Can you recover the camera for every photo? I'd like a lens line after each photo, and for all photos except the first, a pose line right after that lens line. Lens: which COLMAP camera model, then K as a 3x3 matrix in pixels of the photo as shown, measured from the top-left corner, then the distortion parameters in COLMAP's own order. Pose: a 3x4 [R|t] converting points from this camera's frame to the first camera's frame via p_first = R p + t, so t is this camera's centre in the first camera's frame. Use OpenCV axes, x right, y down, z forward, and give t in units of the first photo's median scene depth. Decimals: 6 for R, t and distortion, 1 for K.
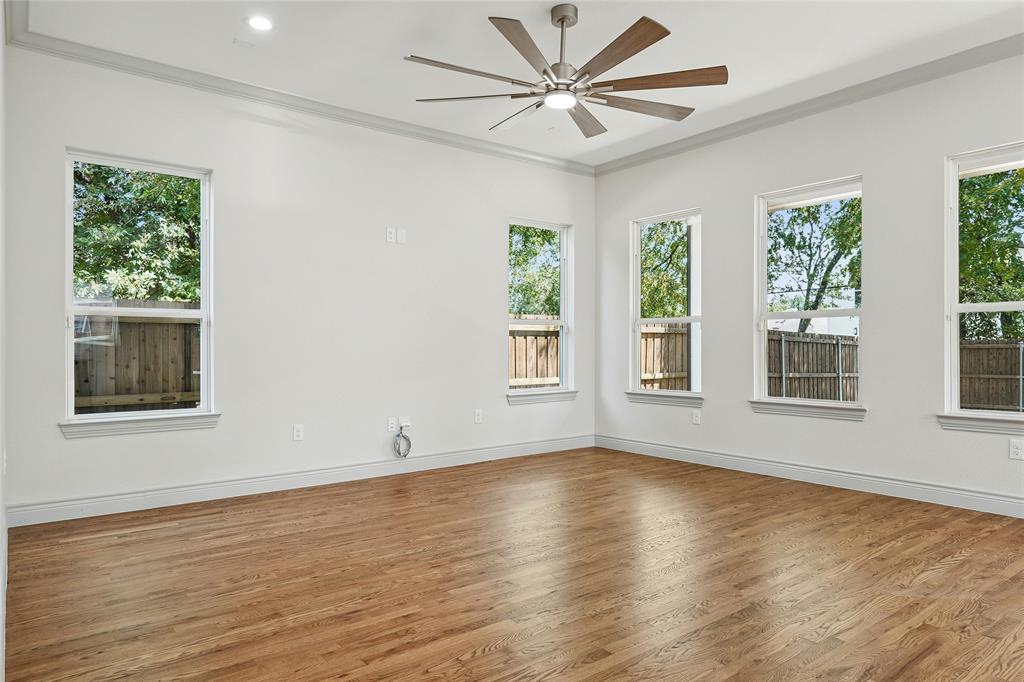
lens RADIAL K [[655.6, 0, 495.9], [0, 655.6, 340.9], [0, 0, 1]] dist [0.001946, -0.006784]
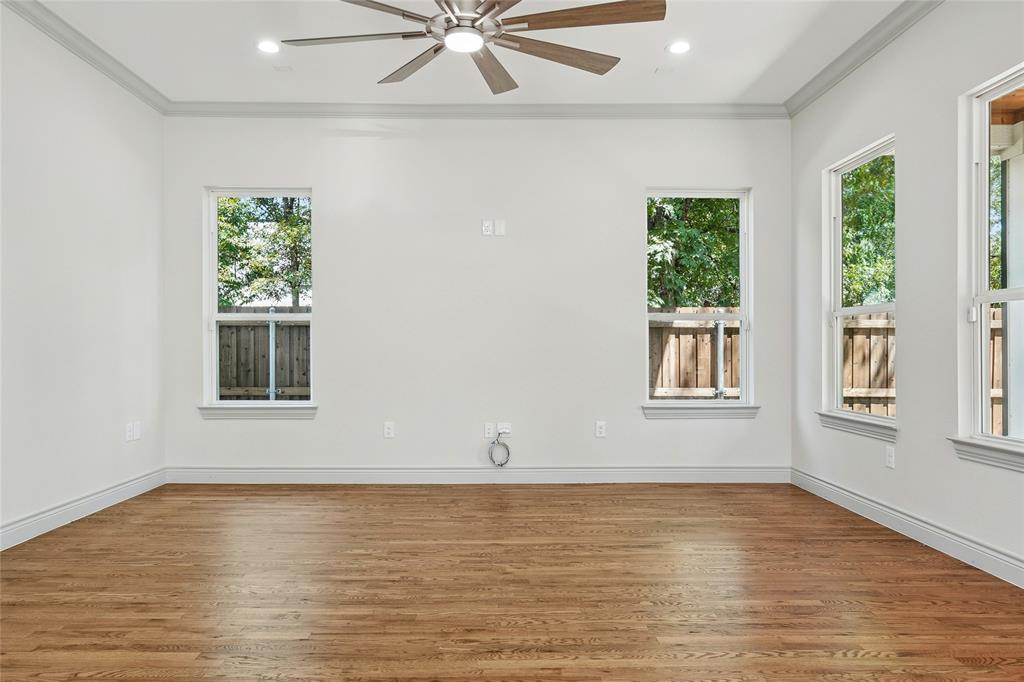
lens RADIAL K [[655.6, 0, 510.0], [0, 655.6, 345.9], [0, 0, 1]] dist [0.001946, -0.006784]
pose [[0.790081, -0.001370, -0.613001, 0.524418], [0.001292, 0.999999, -0.000569, 0.009223], [0.613001, -0.000343, 0.790082, 0.334126]]
